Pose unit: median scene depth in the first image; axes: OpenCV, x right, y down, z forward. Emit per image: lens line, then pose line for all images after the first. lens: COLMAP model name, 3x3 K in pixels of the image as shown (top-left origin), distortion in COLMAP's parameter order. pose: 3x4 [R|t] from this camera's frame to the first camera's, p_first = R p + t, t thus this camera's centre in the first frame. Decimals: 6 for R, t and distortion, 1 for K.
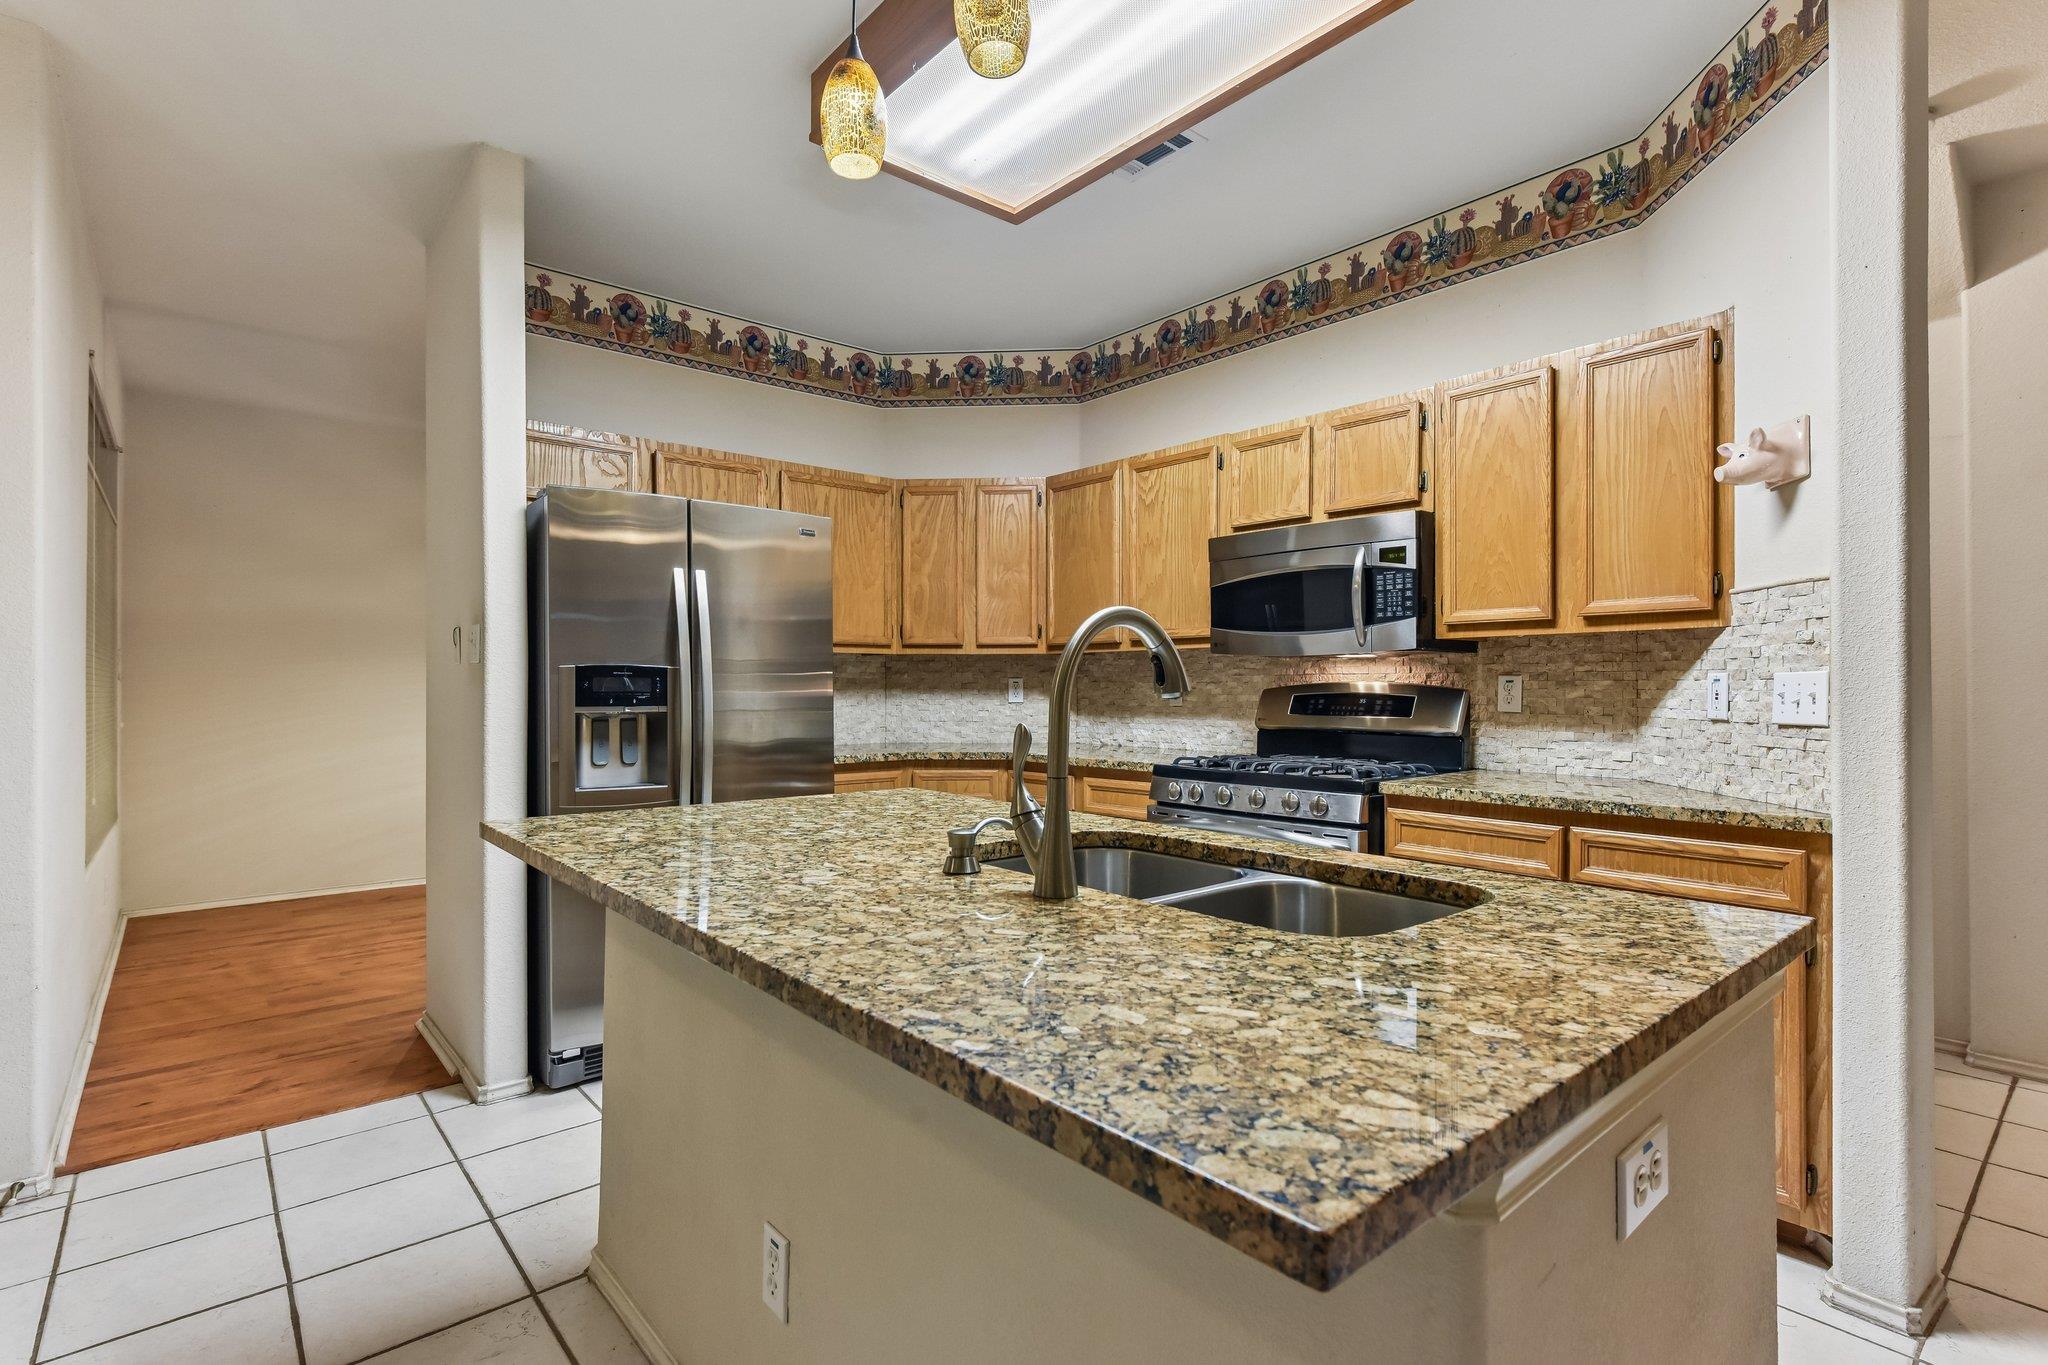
lens RADIAL K [[976.4, 0, 1023.0], [0, 976.4, 683.5], [0, 0, 1]] dist [0.000219, -0.000027]
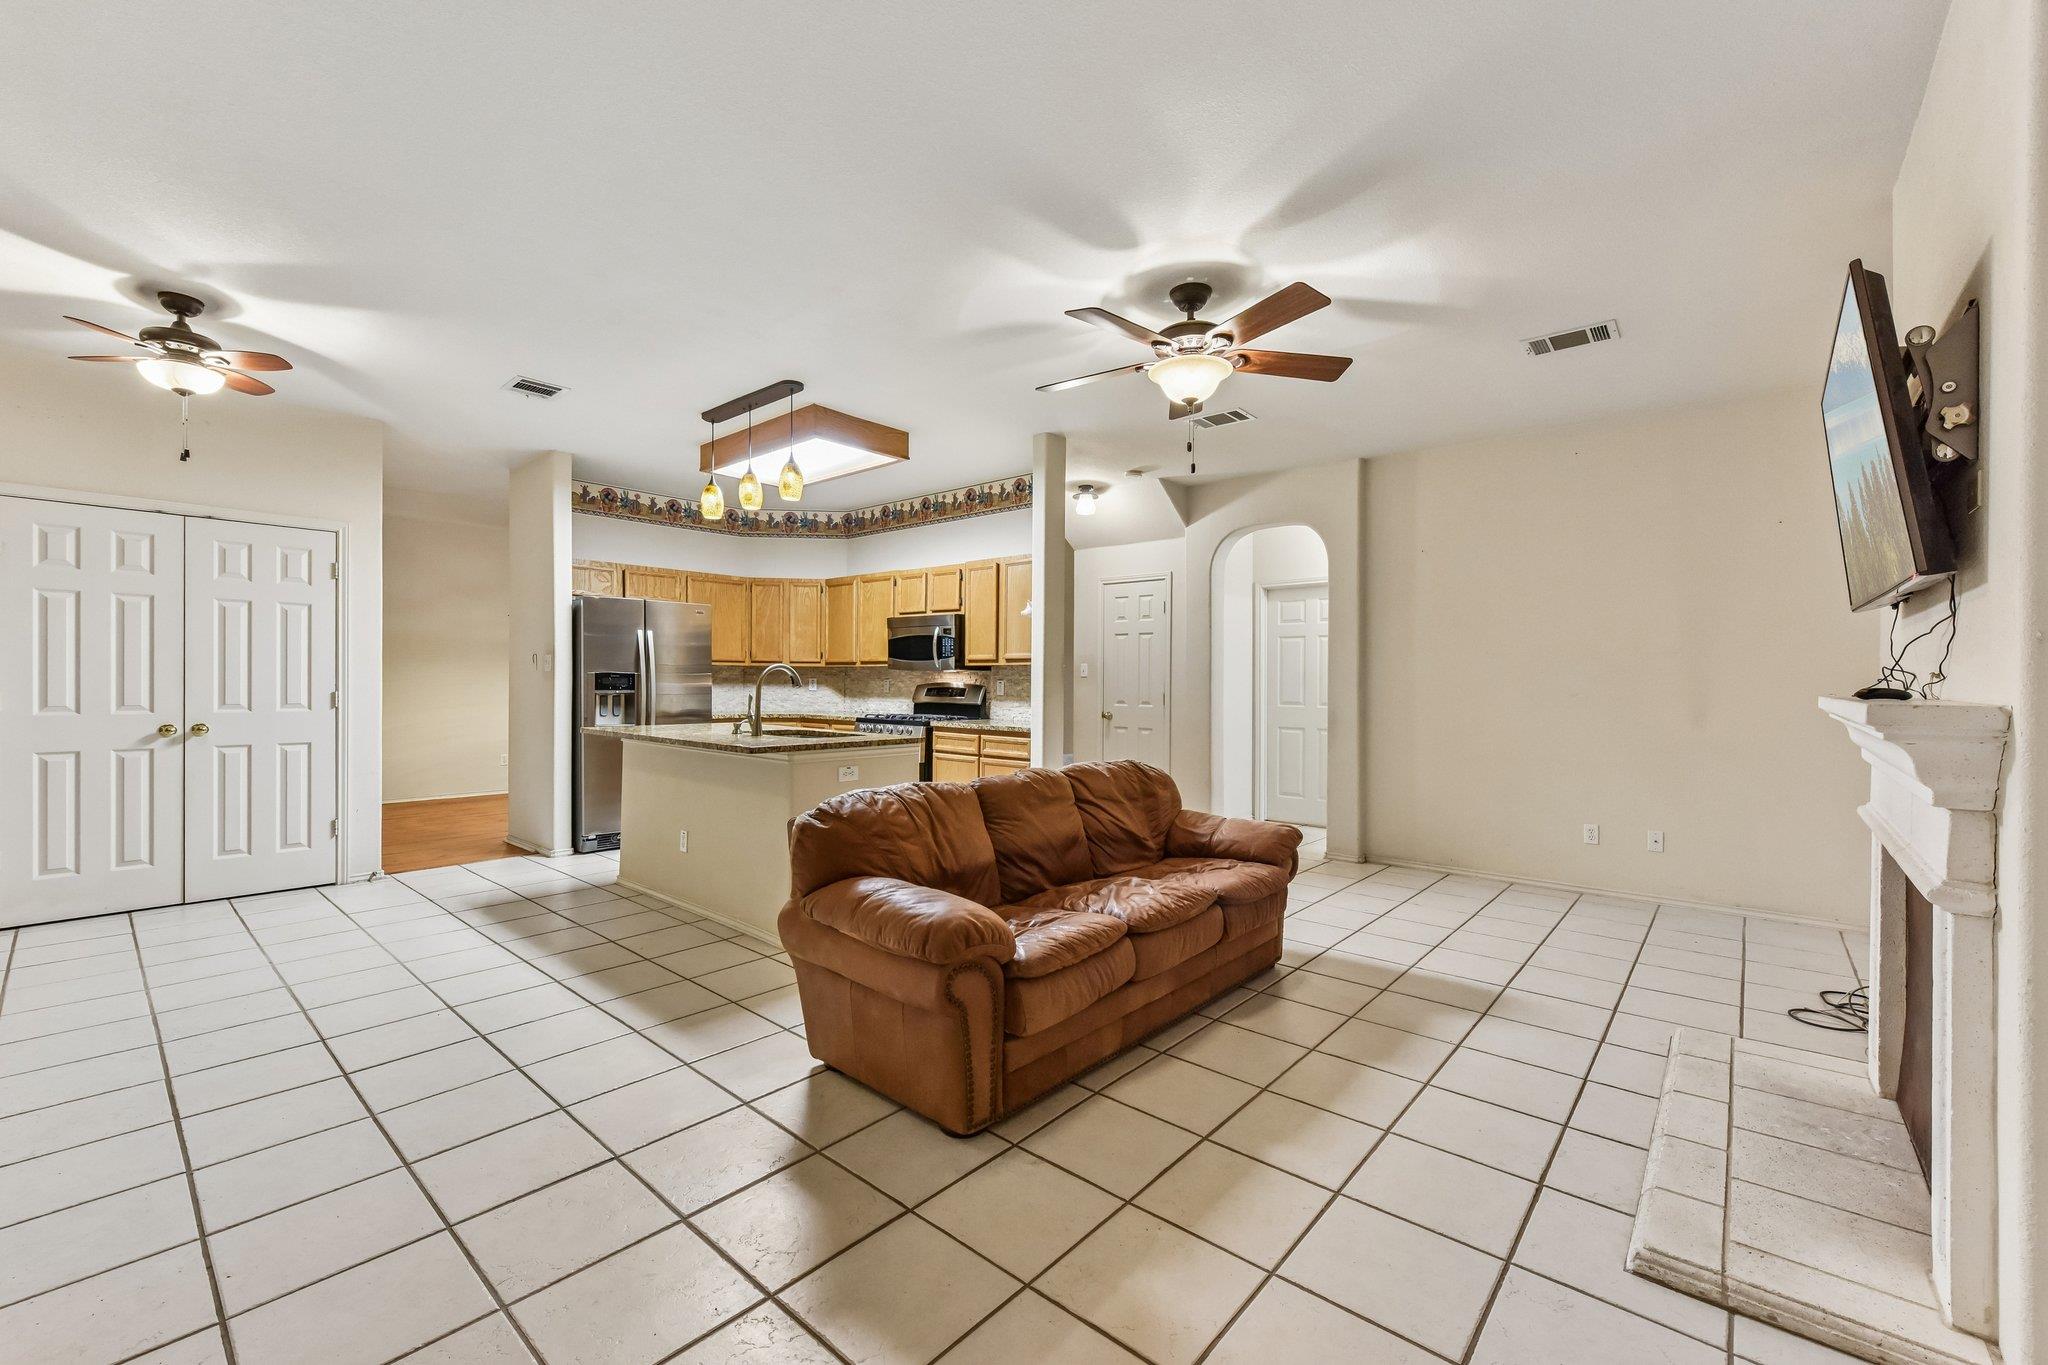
lens RADIAL K [[825.3, 0, 1030.8], [0, 825.3, 687.7], [0, 0, 1]] dist [0.000126, -0.000063]
pose [[0.988376, 0.008249, 0.151806, 0.226227], [-0.010000, 0.999892, 0.010769, -0.011296], [-0.151700, -0.012162, 0.988352, -0.916164]]
